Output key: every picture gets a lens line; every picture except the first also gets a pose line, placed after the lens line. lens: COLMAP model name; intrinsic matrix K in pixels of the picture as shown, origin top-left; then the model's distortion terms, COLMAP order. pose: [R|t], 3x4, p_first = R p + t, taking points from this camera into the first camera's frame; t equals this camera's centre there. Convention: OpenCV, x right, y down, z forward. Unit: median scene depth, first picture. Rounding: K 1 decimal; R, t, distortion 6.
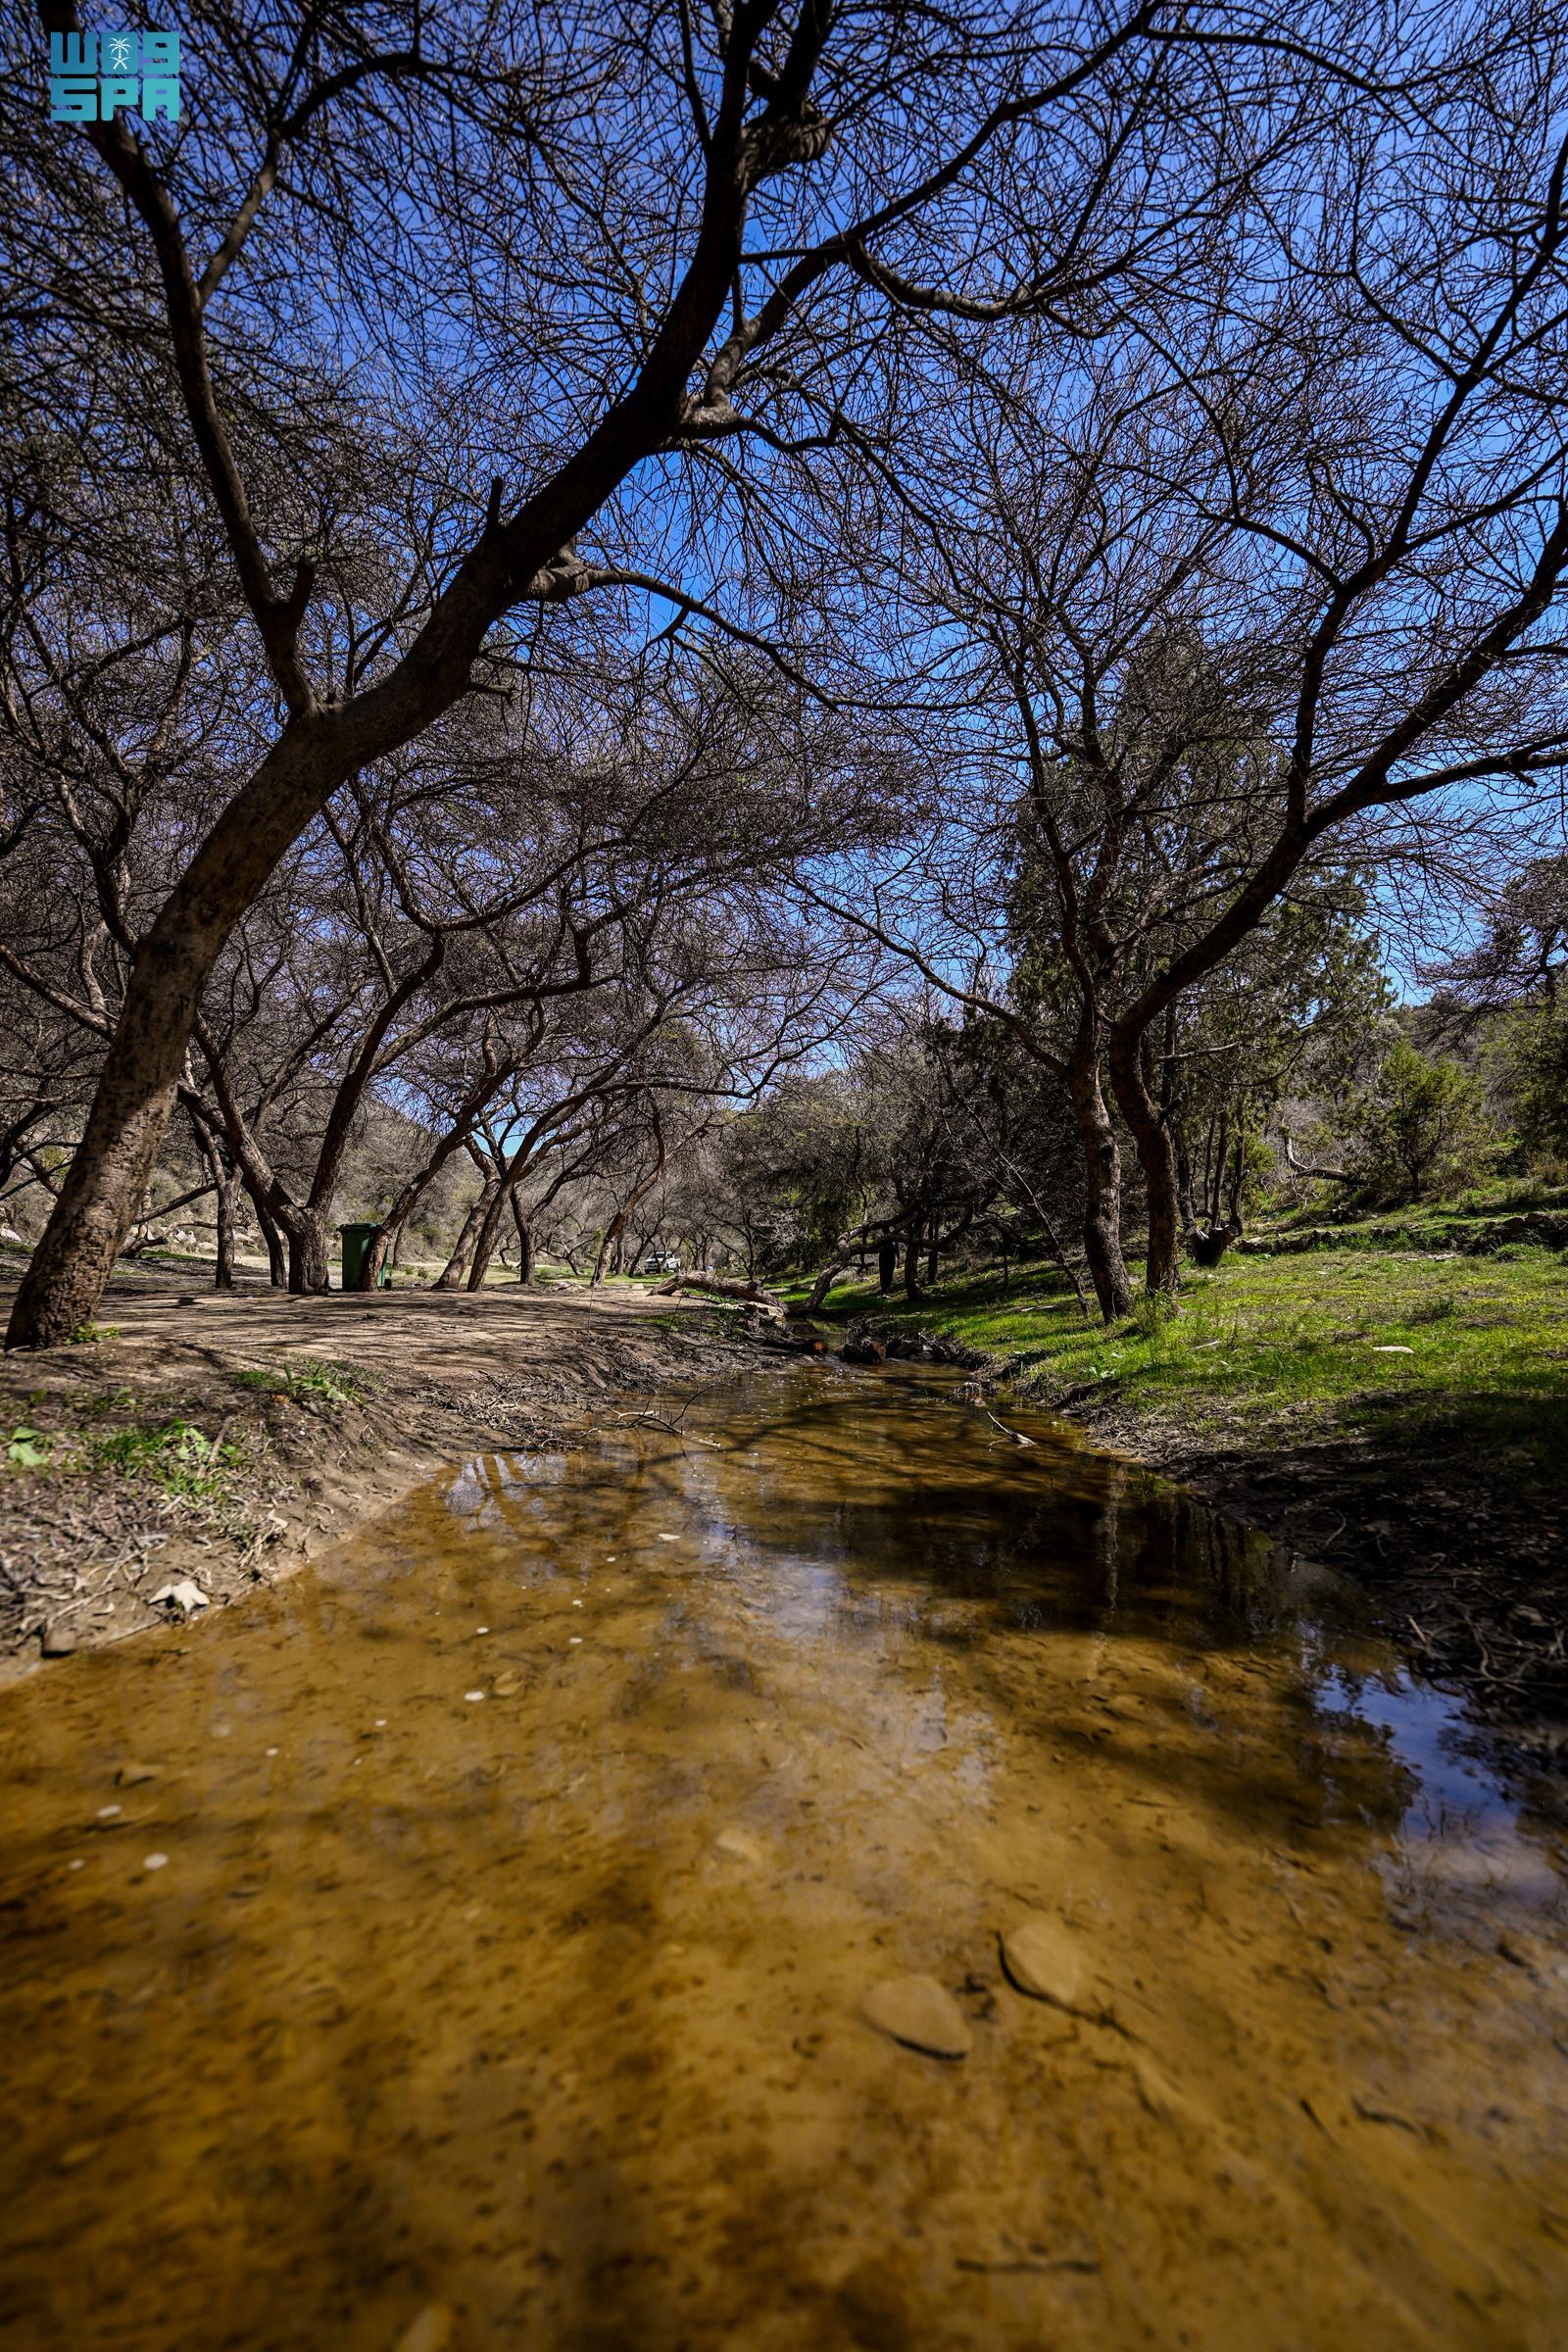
lens RADIAL K [[934.8, 0, 787.1], [0, 934.8, 1172.4], [0, 0, 1]] dist [0.001844, -0.000011]
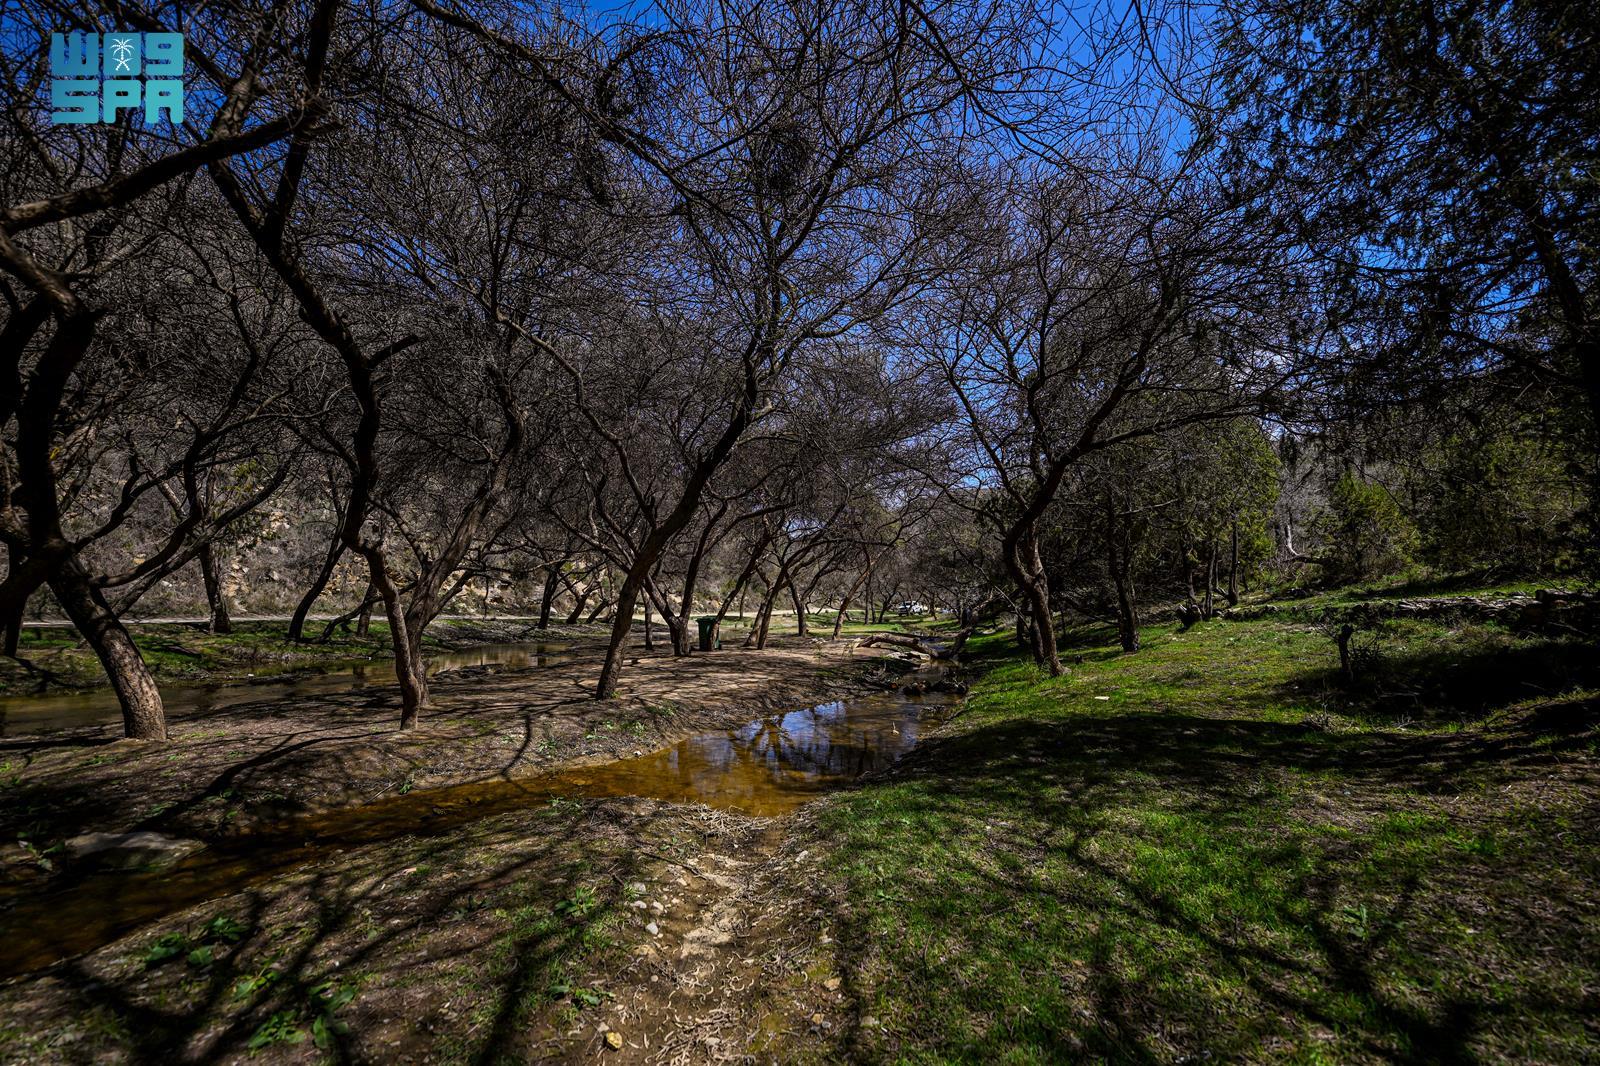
lens RADIAL K [[635.9, 0, 798.3], [0, 635.9, 534.5], [0, 0, 1]] dist [0.001844, -0.000011]
pose [[0.950576, -0.061007, -0.304439, 0.230650], [0.056119, 0.998116, -0.024790, -0.108502], [0.305378, 0.006480, 0.952209, -0.359803]]
